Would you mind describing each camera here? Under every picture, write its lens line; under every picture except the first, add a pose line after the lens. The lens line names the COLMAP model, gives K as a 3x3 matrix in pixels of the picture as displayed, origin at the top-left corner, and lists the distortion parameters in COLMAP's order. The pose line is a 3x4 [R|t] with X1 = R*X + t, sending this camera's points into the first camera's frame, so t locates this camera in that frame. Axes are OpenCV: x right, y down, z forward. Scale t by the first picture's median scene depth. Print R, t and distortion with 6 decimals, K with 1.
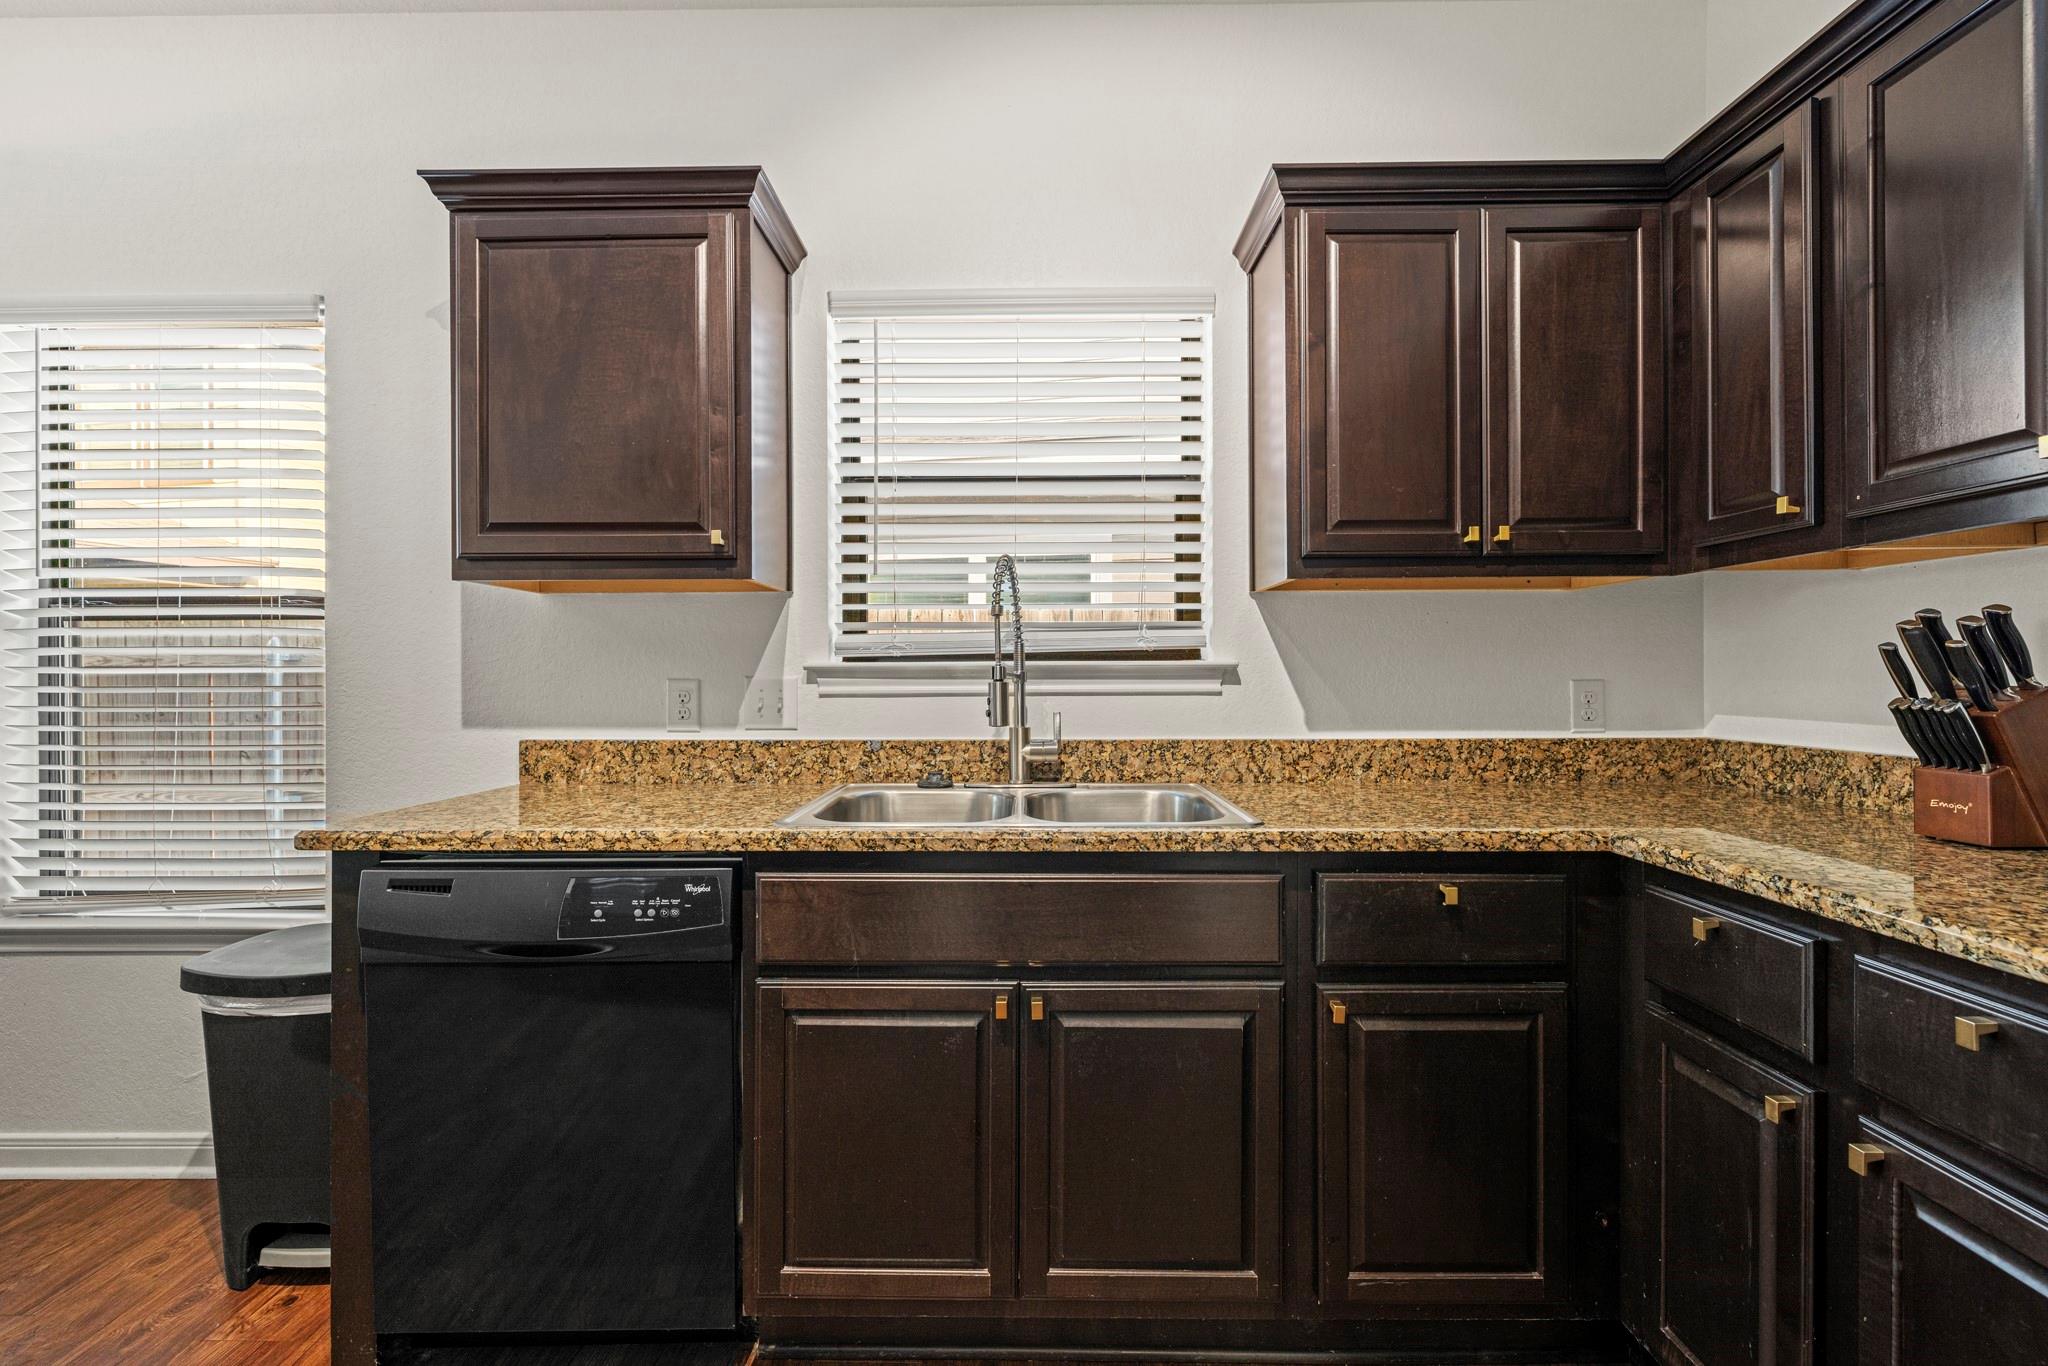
lens RADIAL K [[866.9, 0, 1044.0], [0, 866.9, 678.7], [0, 0, 1]] dist [-0.000679, 0.000364]
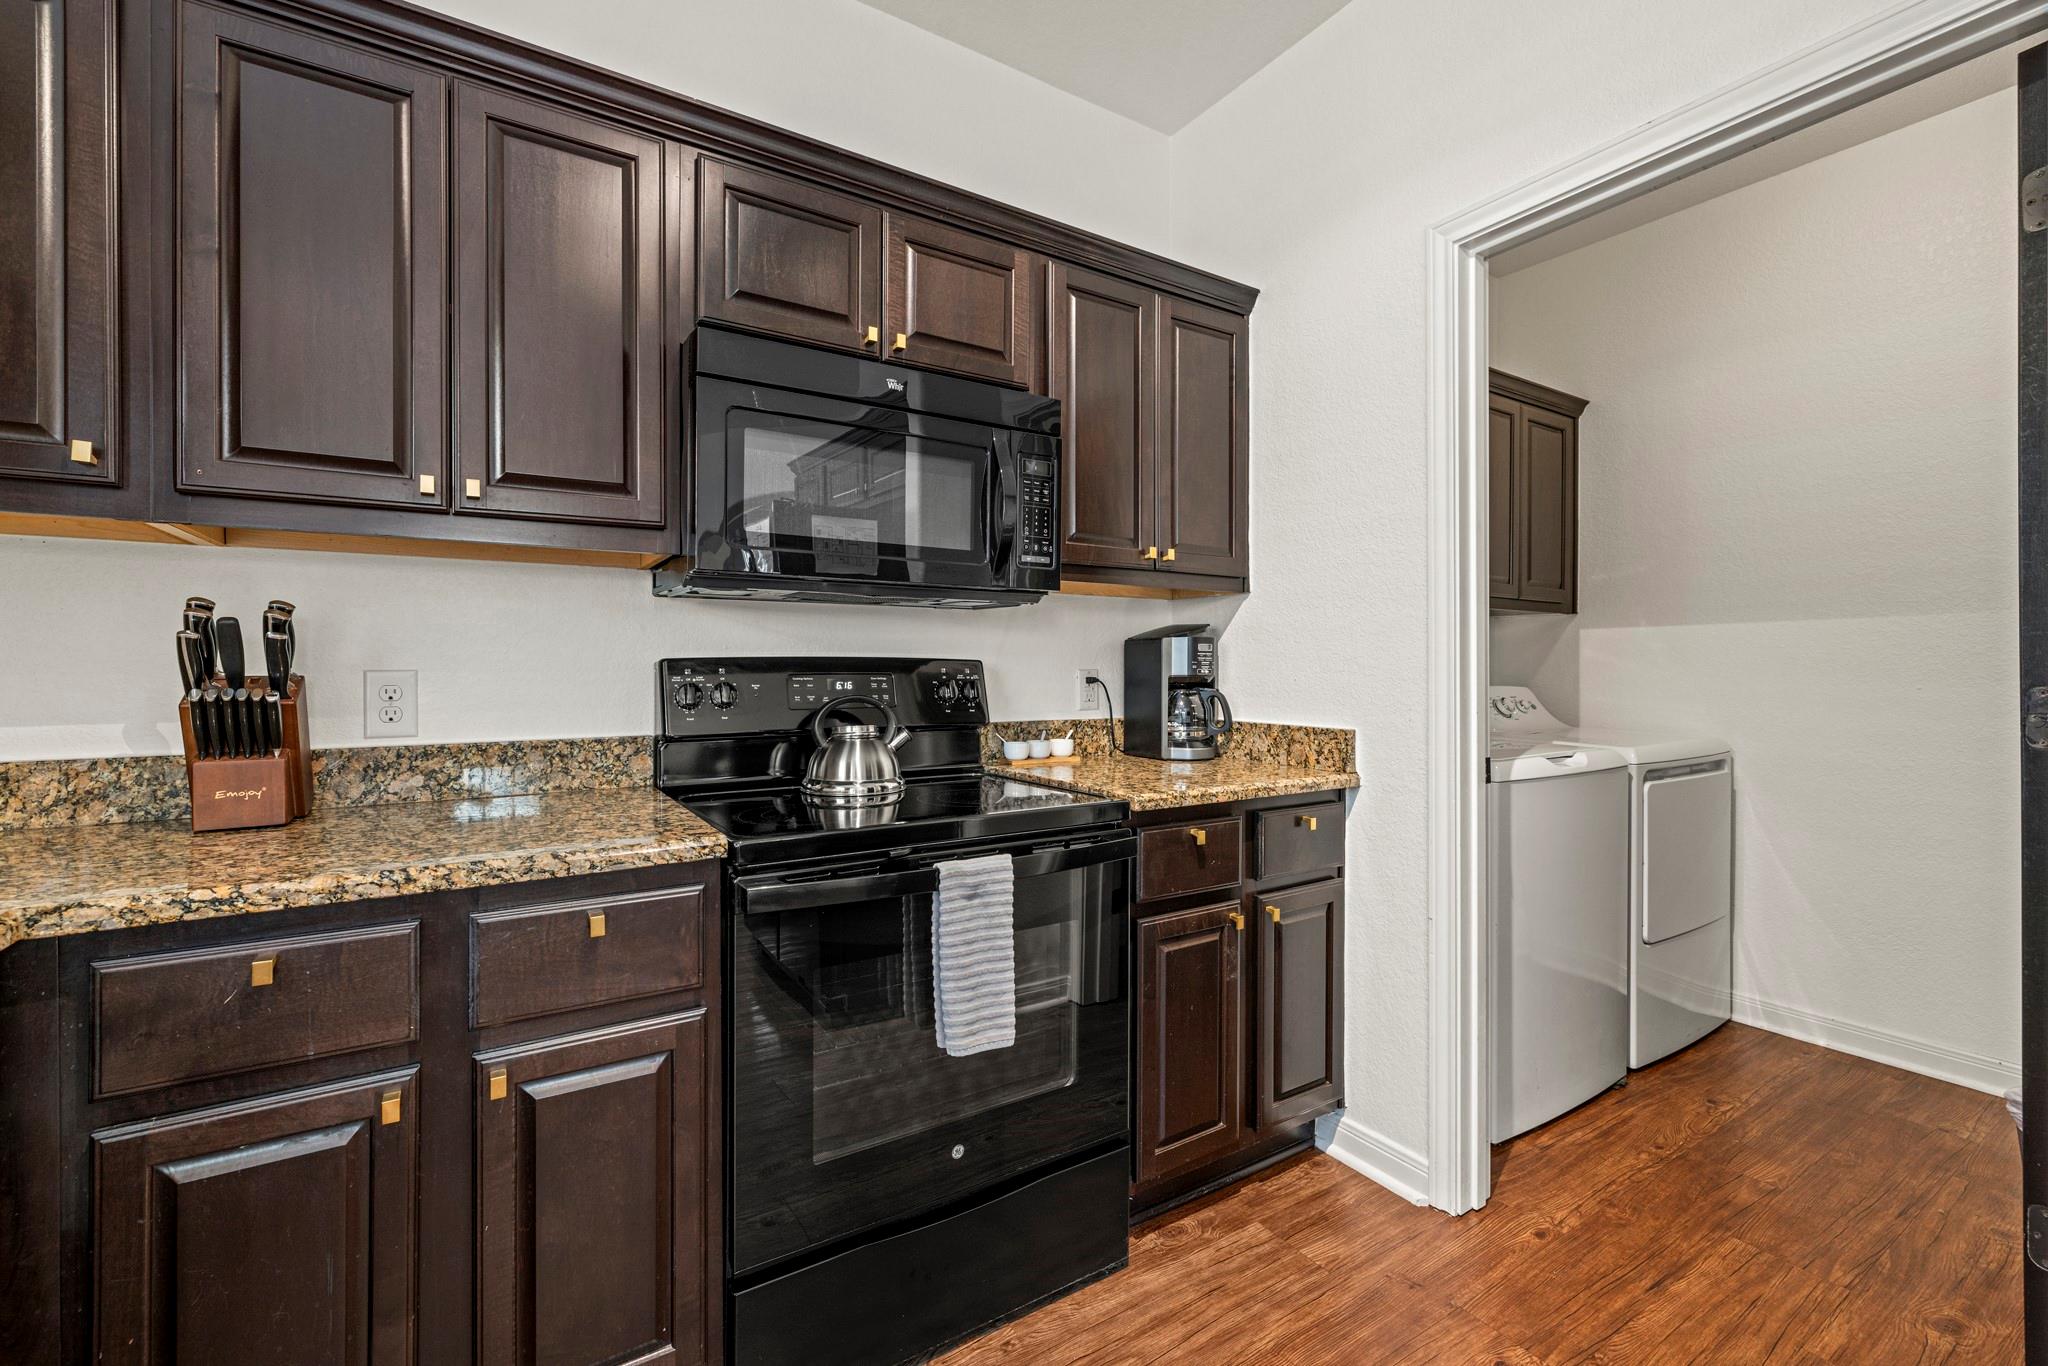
lens RADIAL K [[866.9, 0, 1025.8], [0, 866.9, 667.0], [0, 0, 1]] dist [-0.000679, 0.000364]
pose [[-0.541147, 0.001074, 0.840927, -0.200431], [0.001839, 0.999998, -0.000094, -0.000869], [-0.840926, 0.001495, -0.541148, 0.499217]]
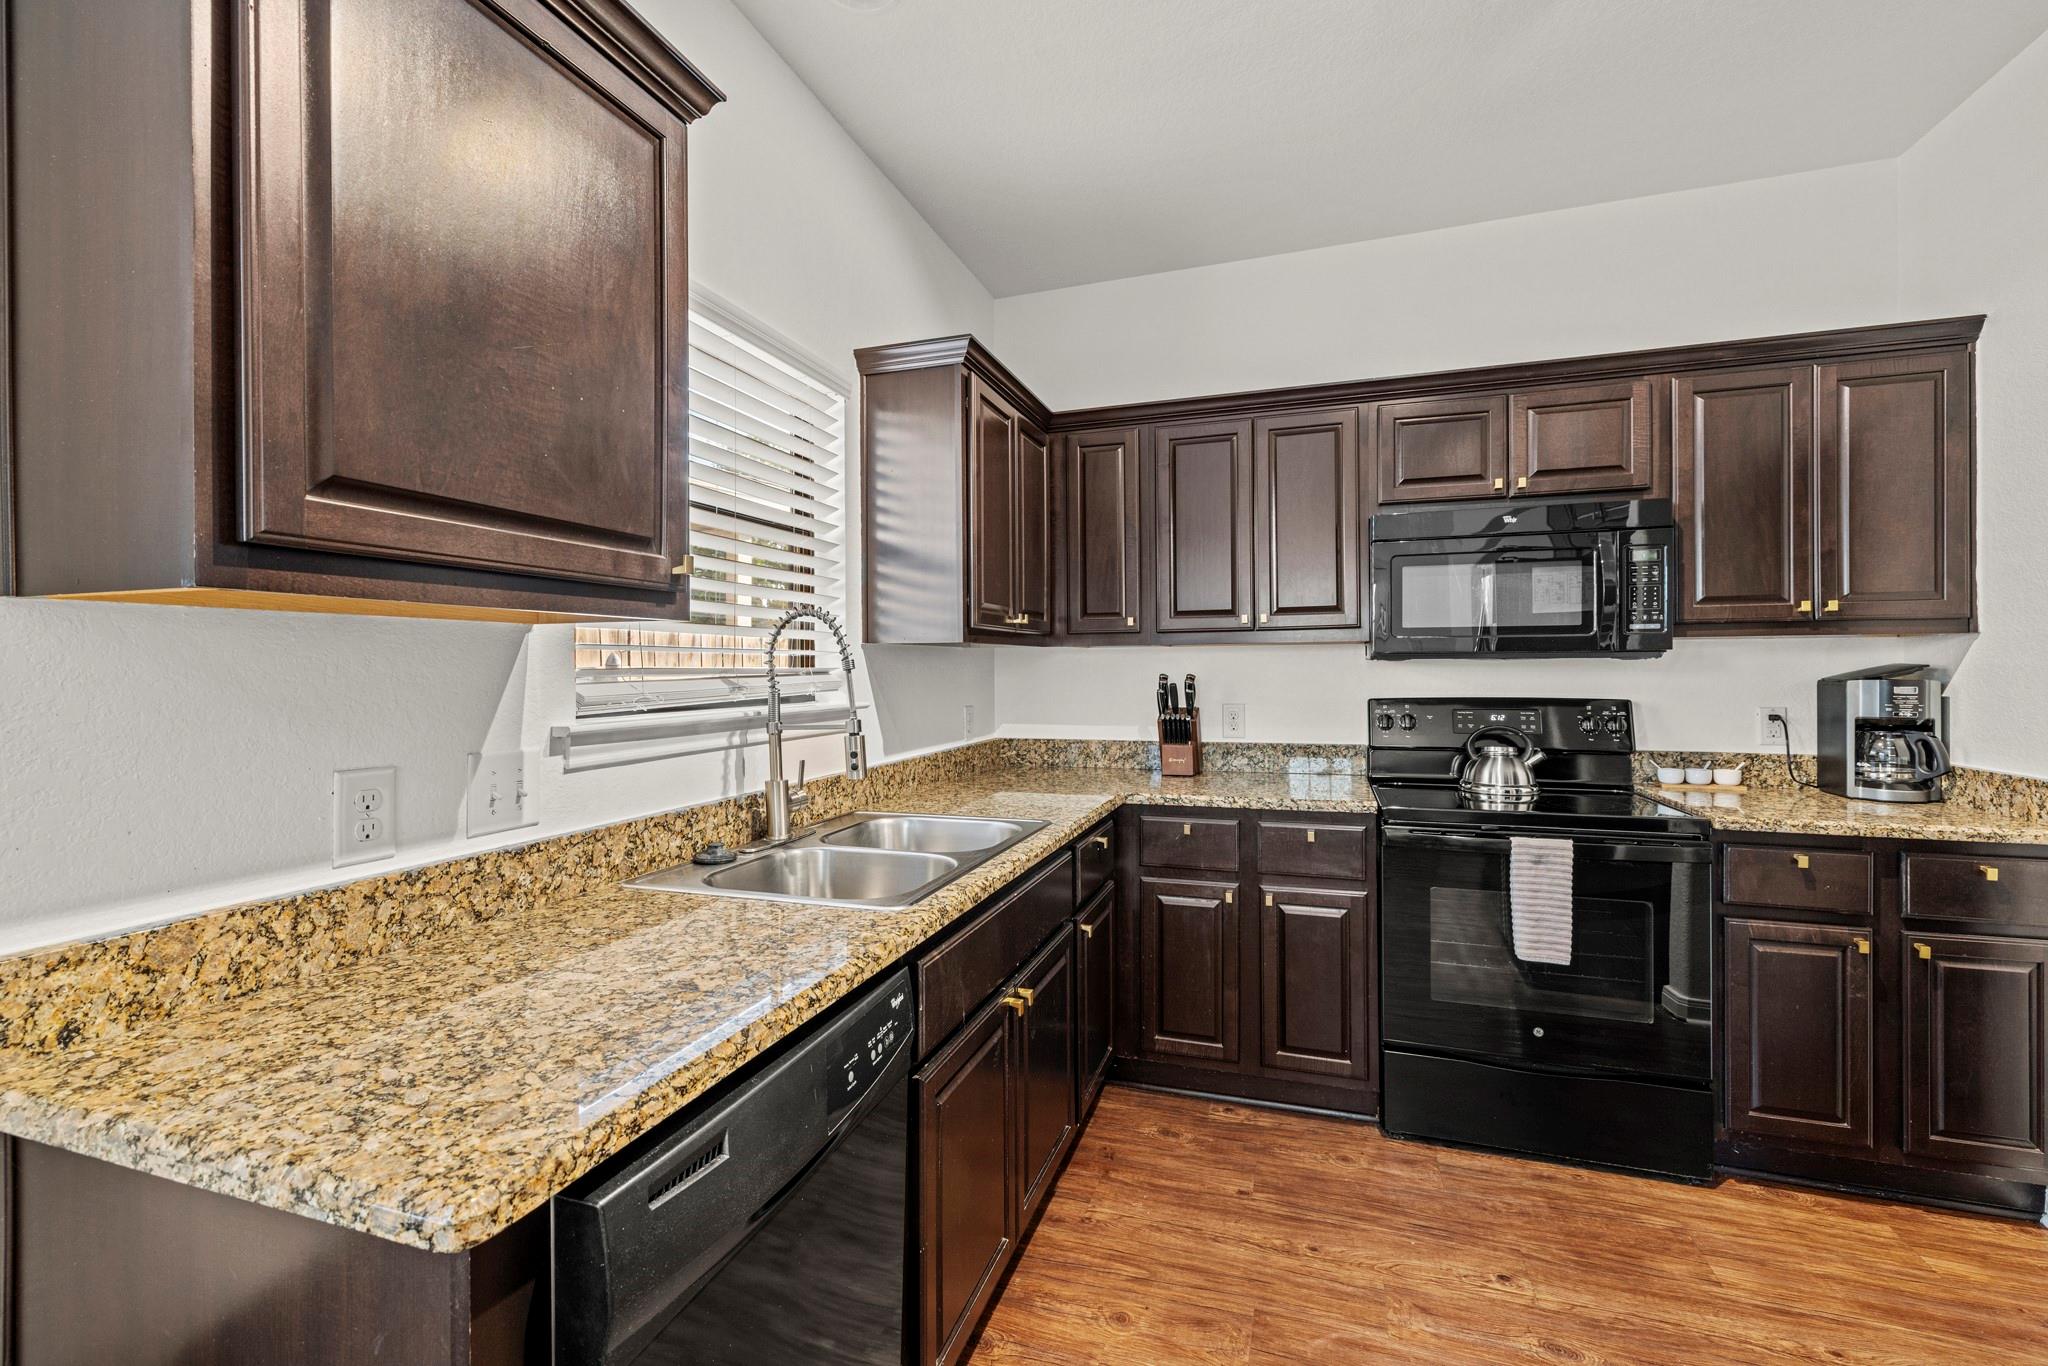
lens RADIAL K [[866.9, 0, 1022.4], [0, 866.9, 670.6], [0, 0, 1]] dist [-0.000679, 0.000364]
pose [[0.317207, -0.000835, 0.948356, -0.827553], [0.007475, 0.999971, -0.001620, -0.059799], [-0.948327, 0.007603, 0.317204, 0.422713]]
